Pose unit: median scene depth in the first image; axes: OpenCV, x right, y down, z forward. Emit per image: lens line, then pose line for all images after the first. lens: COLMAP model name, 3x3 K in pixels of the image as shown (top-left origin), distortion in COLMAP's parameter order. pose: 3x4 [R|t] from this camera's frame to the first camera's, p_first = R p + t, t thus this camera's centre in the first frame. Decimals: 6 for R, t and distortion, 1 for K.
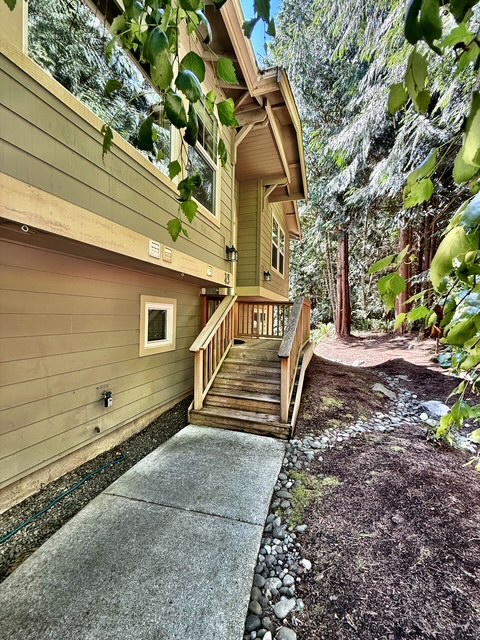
lens RADIAL K [[254.8, 0, 239.5], [0, 254.8, 320.3], [0, 0, 1]] dist [-0.003132, -0.000026]
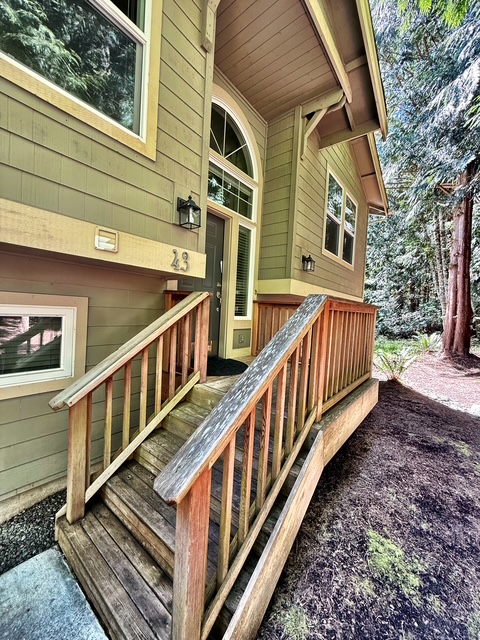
lens RADIAL K [[254.8, 0, 241.5], [0, 254.8, 319.7], [0, 0, 1]] dist [-0.003132, -0.000026]
pose [[0.945758, 0.040404, -0.322351, 0.137312], [-0.039131, 0.999180, 0.010430, -0.027660], [0.322508, 0.002749, 0.946563, 0.295788]]
